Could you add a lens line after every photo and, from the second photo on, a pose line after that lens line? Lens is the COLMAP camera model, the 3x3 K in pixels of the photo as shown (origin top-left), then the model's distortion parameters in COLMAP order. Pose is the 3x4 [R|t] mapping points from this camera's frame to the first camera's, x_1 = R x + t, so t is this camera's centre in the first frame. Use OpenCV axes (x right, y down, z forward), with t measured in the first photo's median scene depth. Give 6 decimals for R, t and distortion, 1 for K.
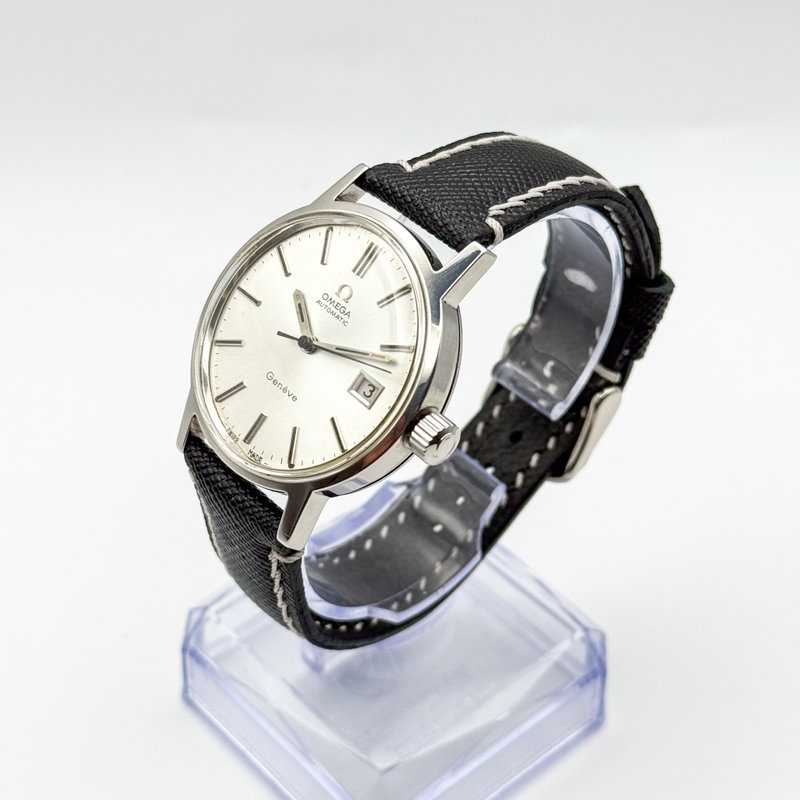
lens RADIAL K [[1830.1, 0, 400.0], [0, 1830.1, 400.0], [0, 0, 1]] dist [0.004377, -0.019251]
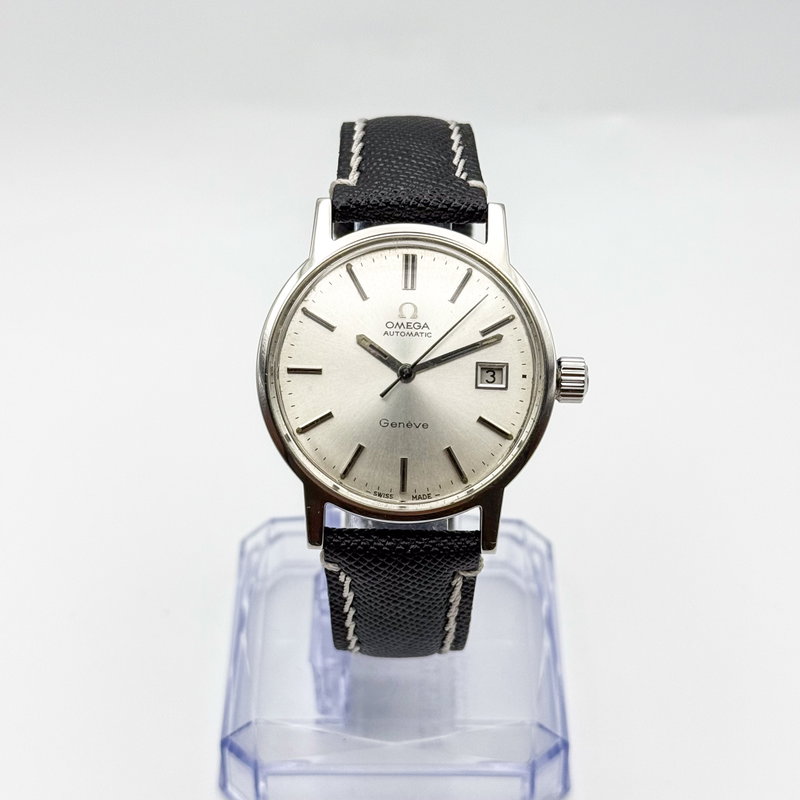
lens RADIAL K [[1830.1, 0, 400.0], [0, 1830.1, 400.0], [0, 0, 1]] dist [0.004377, -0.019251]
pose [[0.665833, -0.499020, 0.554658, -0.596736], [0.493034, 0.852248, 0.174901, -0.188968], [-0.559985, 0.157010, 0.813489, 0.187868]]
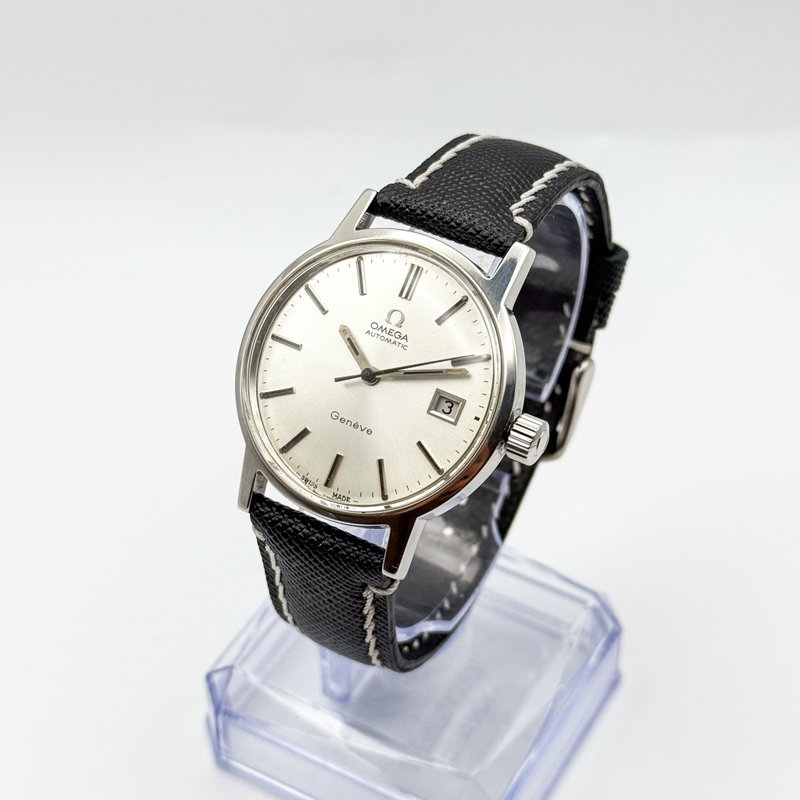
lens RADIAL K [[1830.1, 0, 400.0], [0, 1830.1, 400.0], [0, 0, 1]] dist [0.004377, -0.019251]
pose [[0.945960, -0.213421, 0.244154, -0.273723], [0.212756, 0.976663, 0.029414, -0.042336], [-0.244734, 0.024121, 0.969290, 0.028819]]
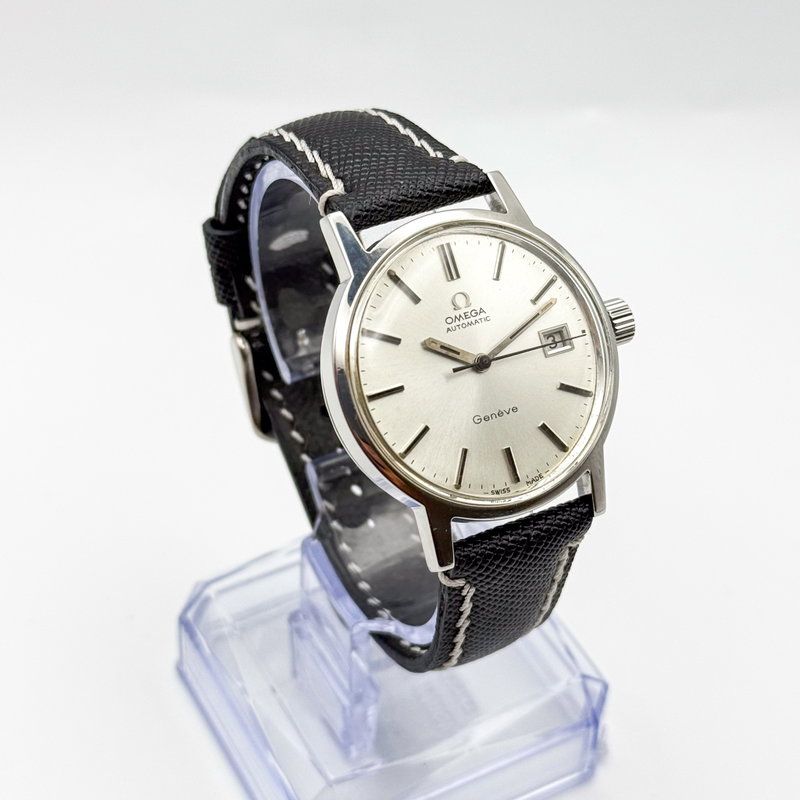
lens RADIAL K [[1830.1, 0, 400.0], [0, 1830.1, 400.0], [0, 0, 1]] dist [0.004377, -0.019251]
pose [[0.223855, -0.645207, 0.730477, -0.750882], [0.619960, 0.672582, 0.404083, -0.419377], [-0.752023, 0.362410, 0.550563, 0.498813]]
